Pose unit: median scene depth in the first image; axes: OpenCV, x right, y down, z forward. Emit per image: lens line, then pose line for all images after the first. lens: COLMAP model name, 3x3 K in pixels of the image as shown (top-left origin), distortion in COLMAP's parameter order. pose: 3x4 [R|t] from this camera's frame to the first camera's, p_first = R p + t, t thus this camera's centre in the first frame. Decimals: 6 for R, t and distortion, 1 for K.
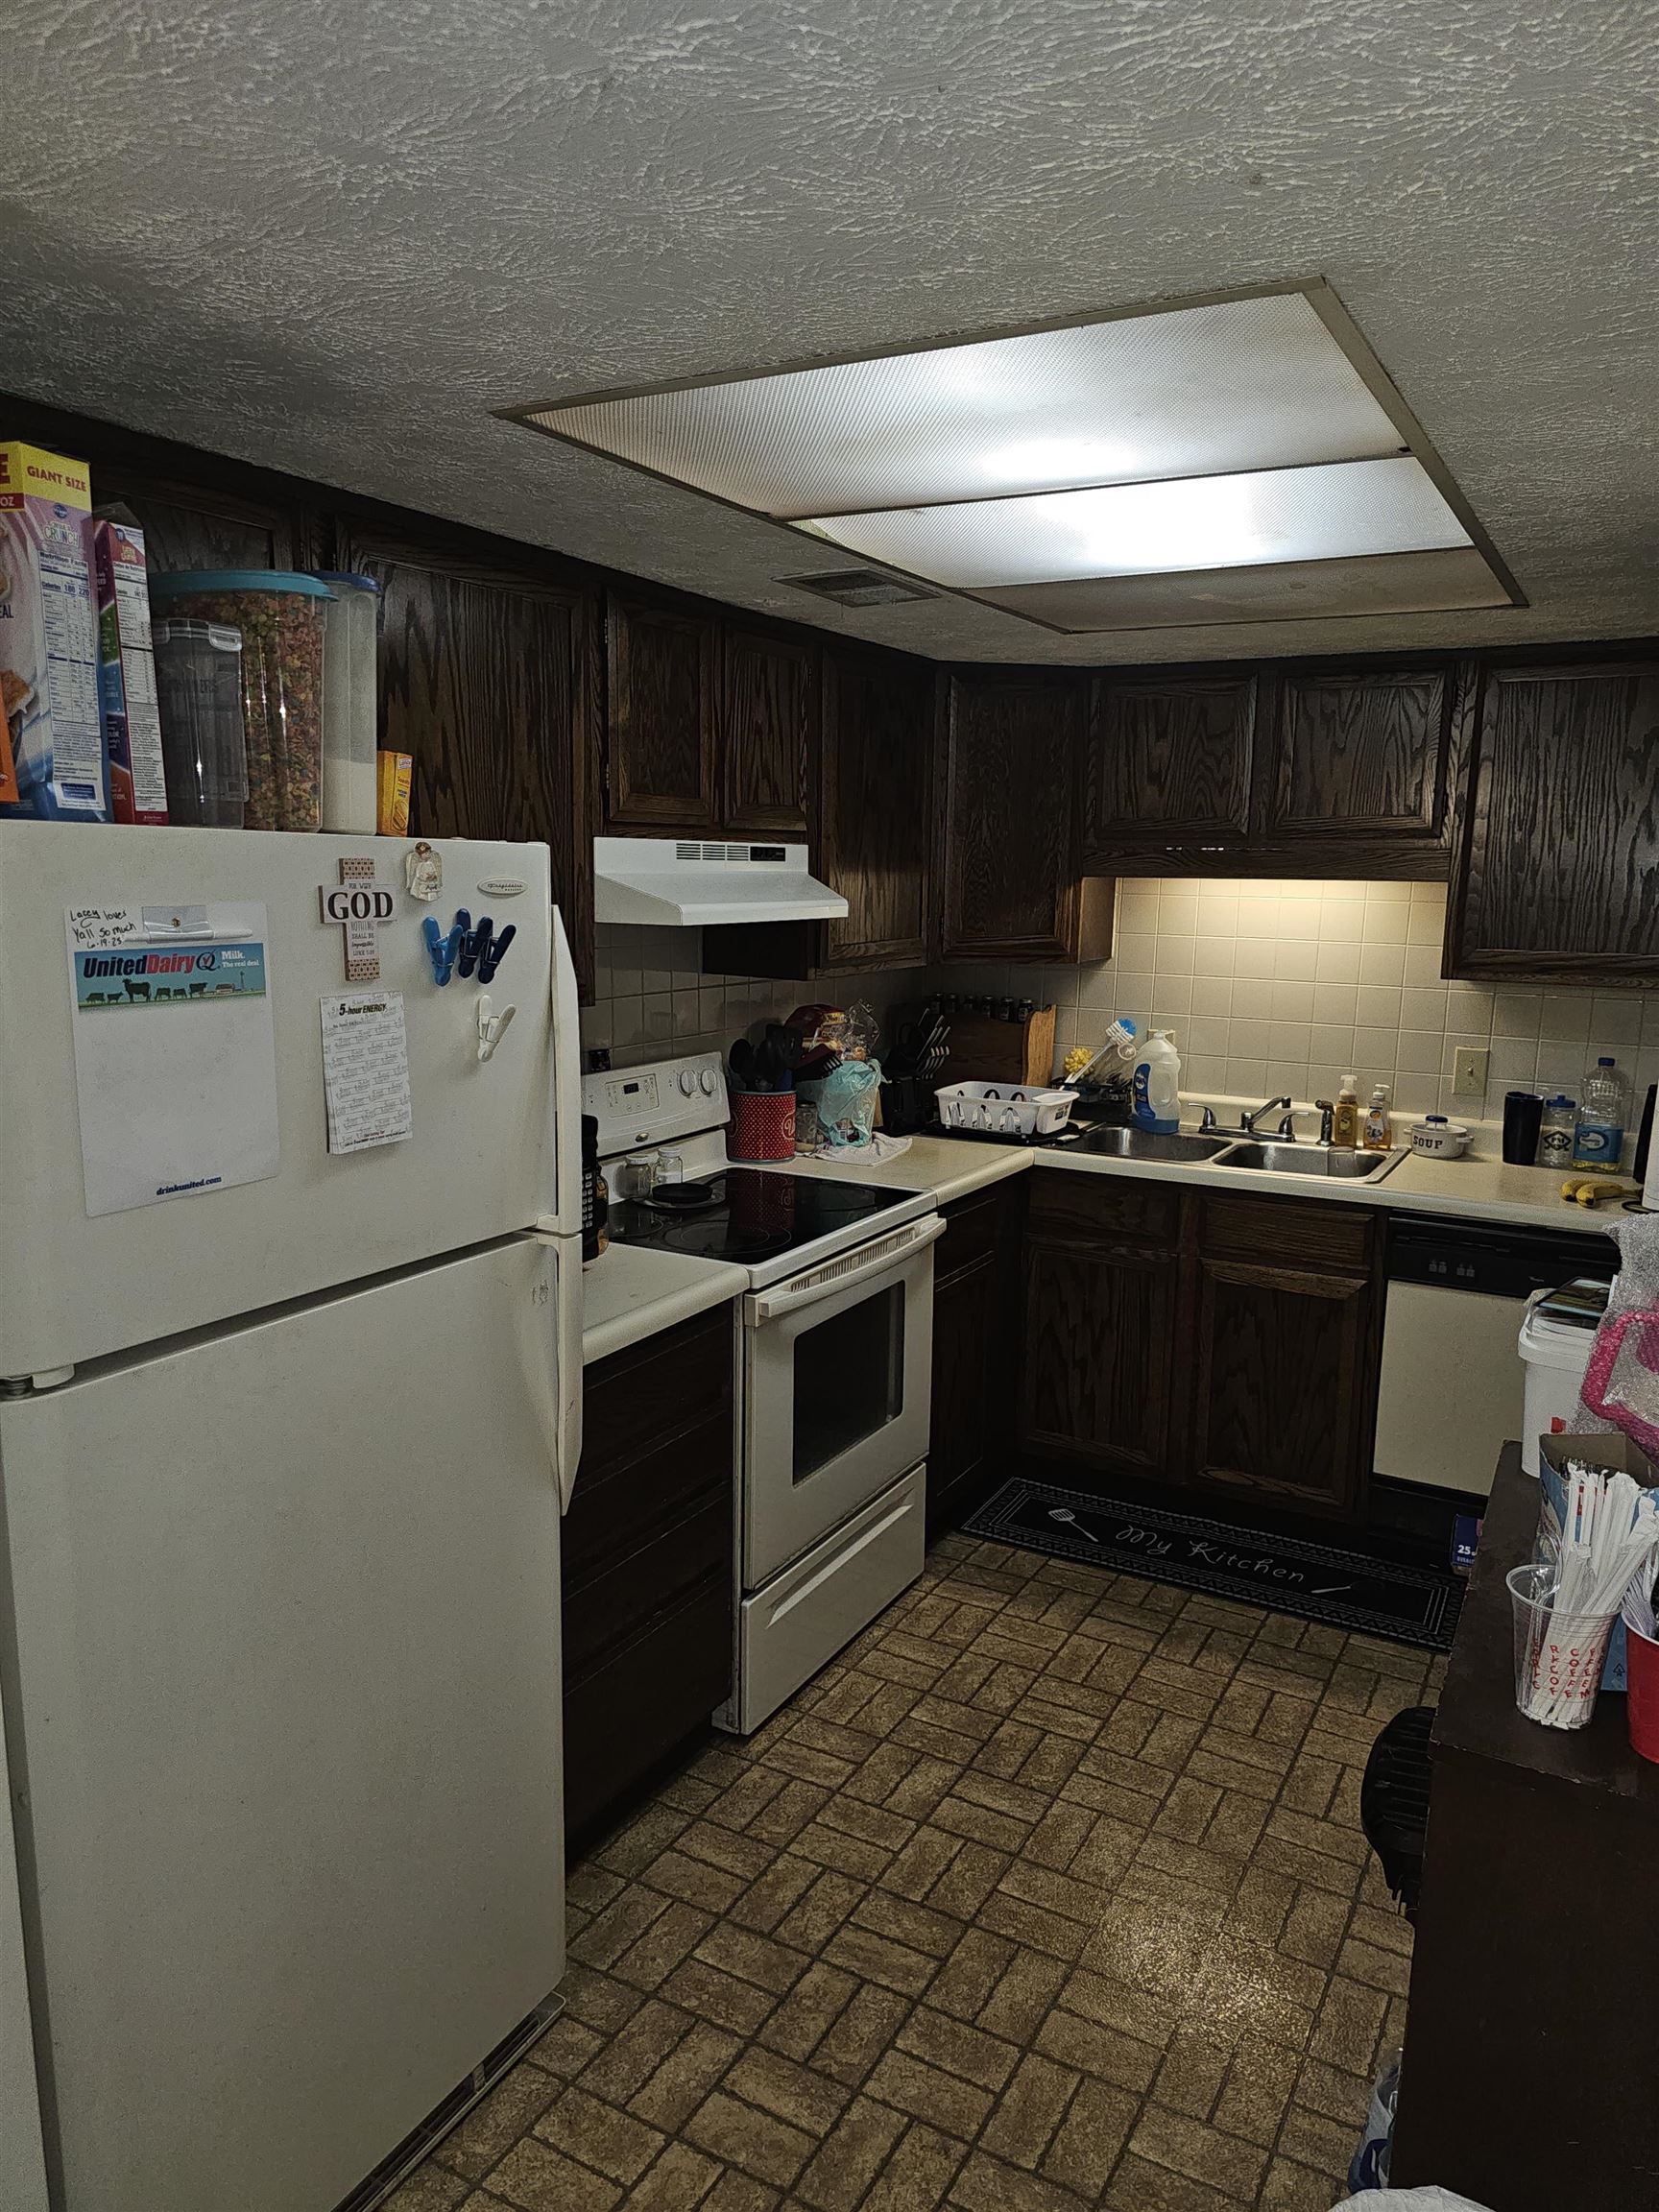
lens RADIAL K [[1479.4, 0, 833.5], [0, 1479.4, 1112.8], [0, 0, 1]] dist [0.031358, -0.000660]
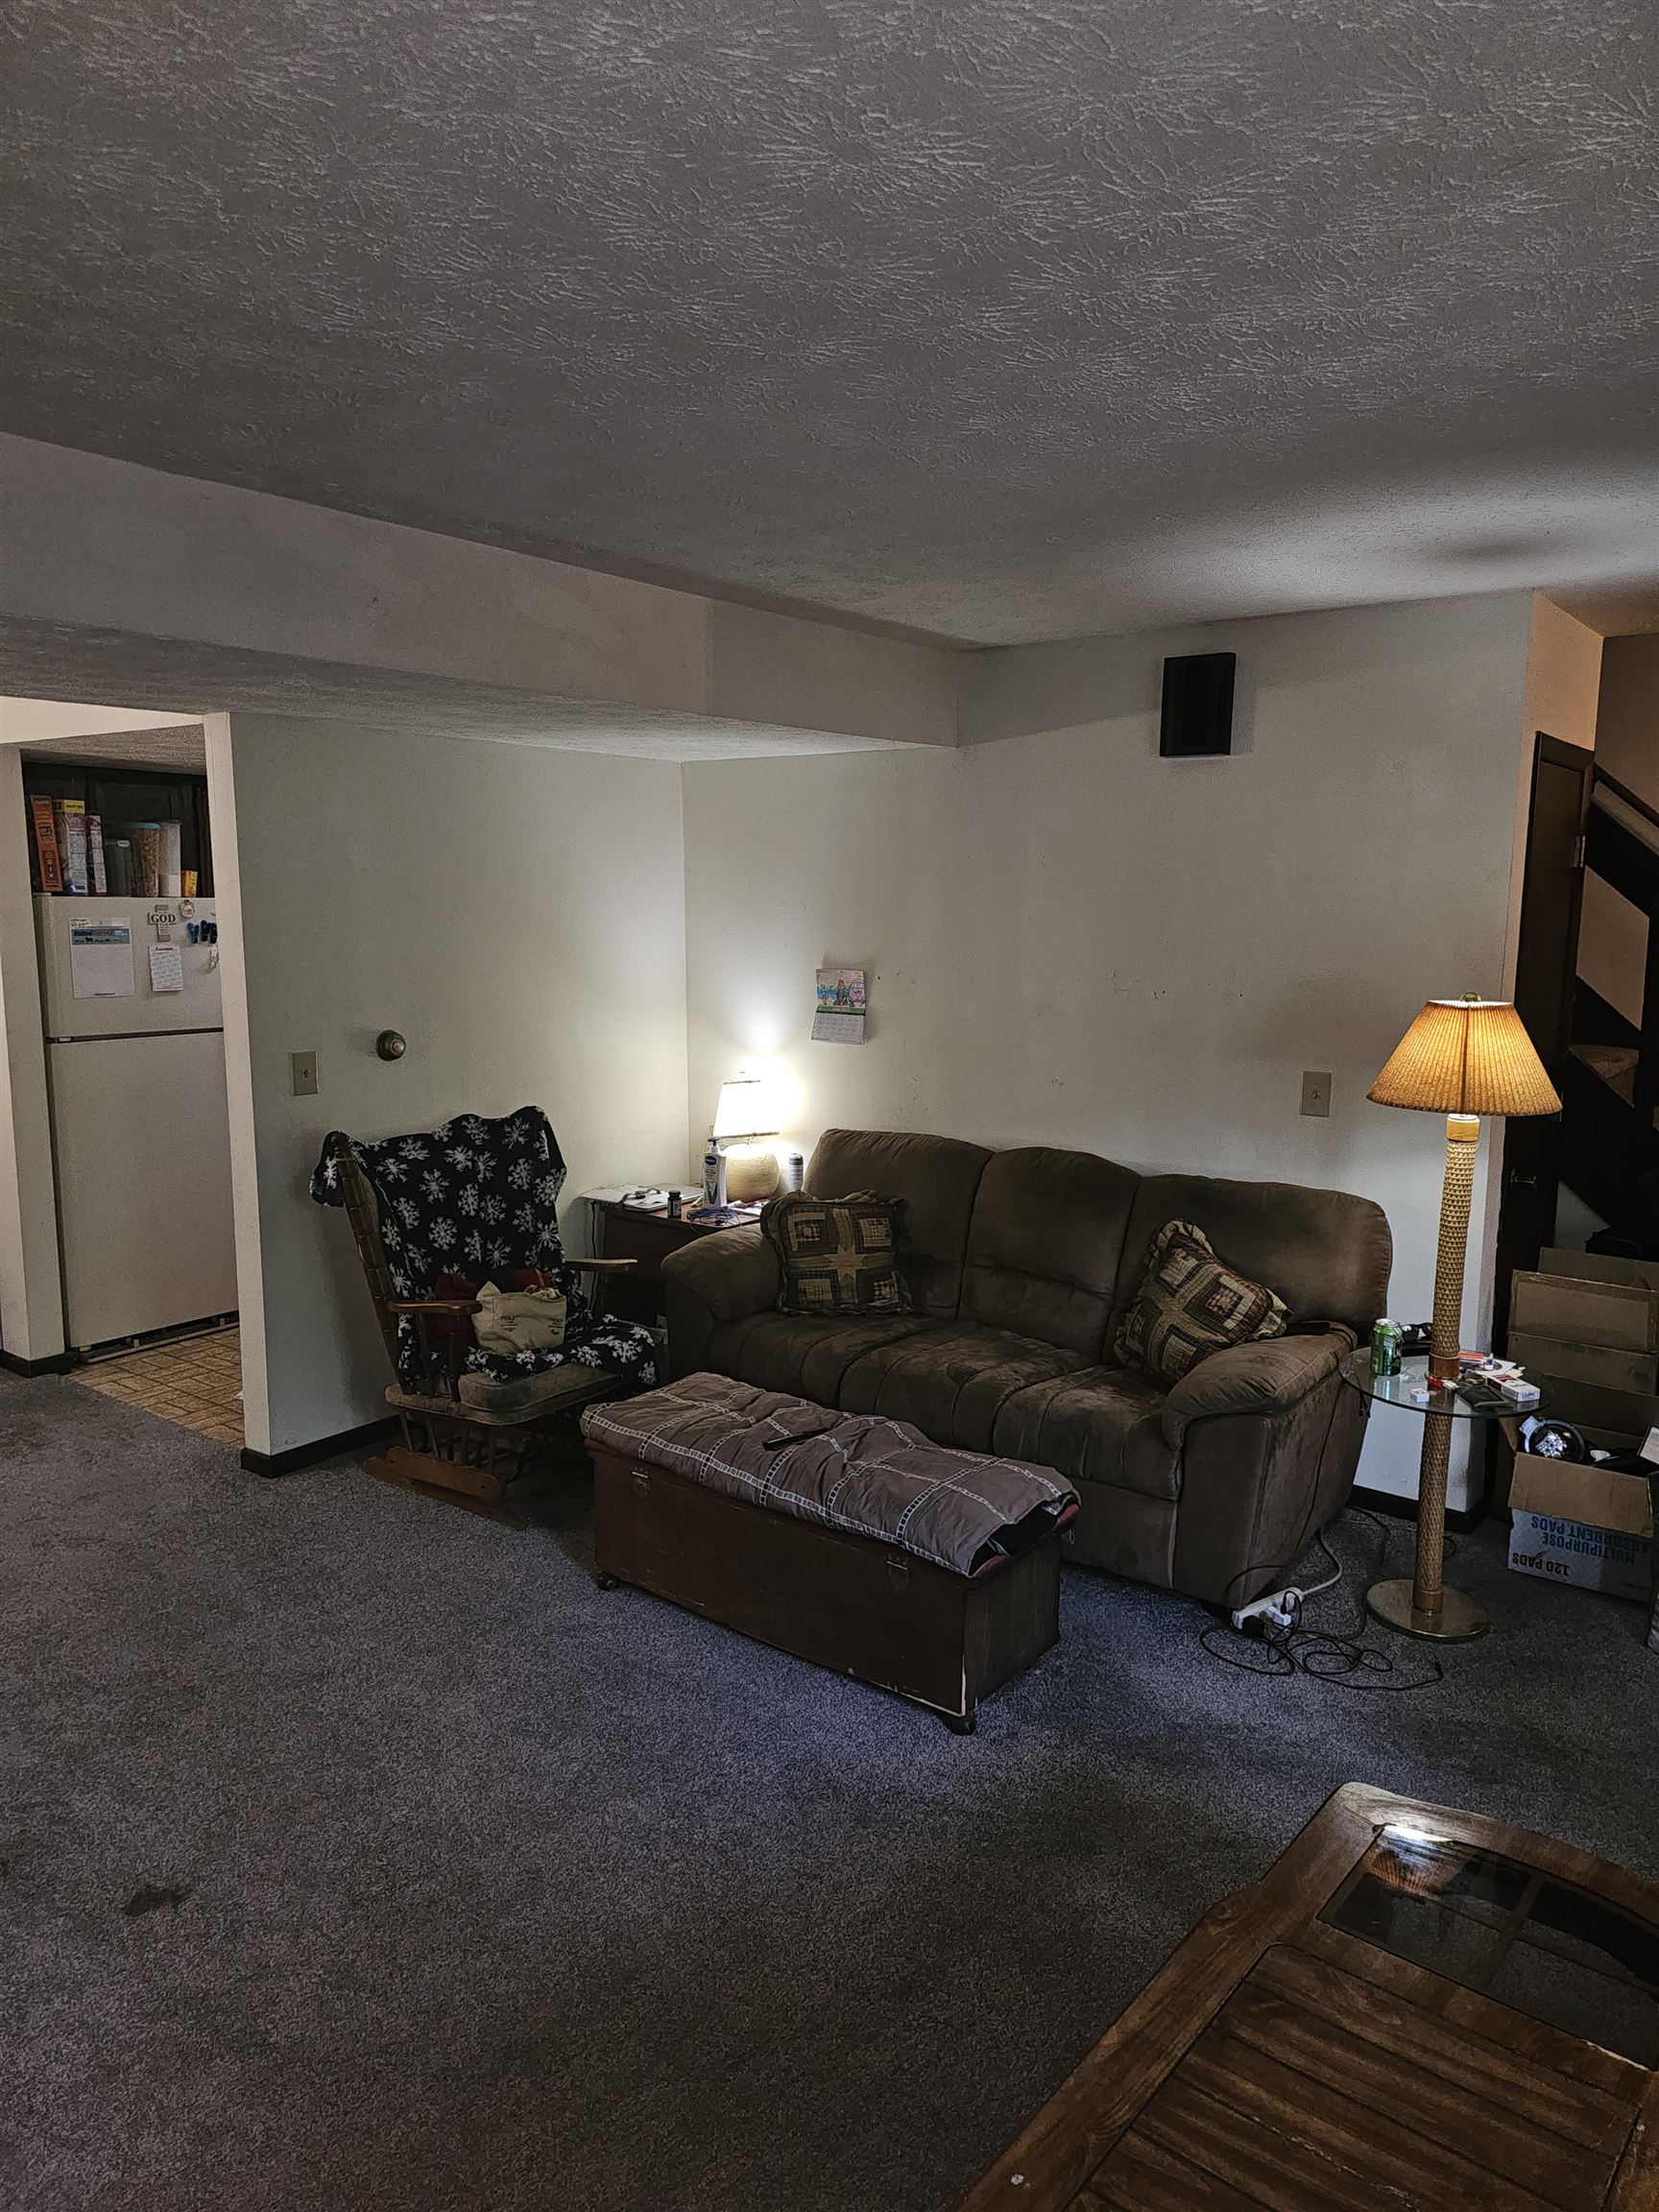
lens RADIAL K [[1479.4, 0, 825.7], [0, 1479.4, 1107.4], [0, 0, 1]] dist [0.031358, -0.000660]
pose [[0.987381, 0.007608, -0.158182, 1.831318], [-0.013371, 0.999284, -0.035404, 0.417270], [0.157799, 0.037072, 0.986775, -2.241385]]
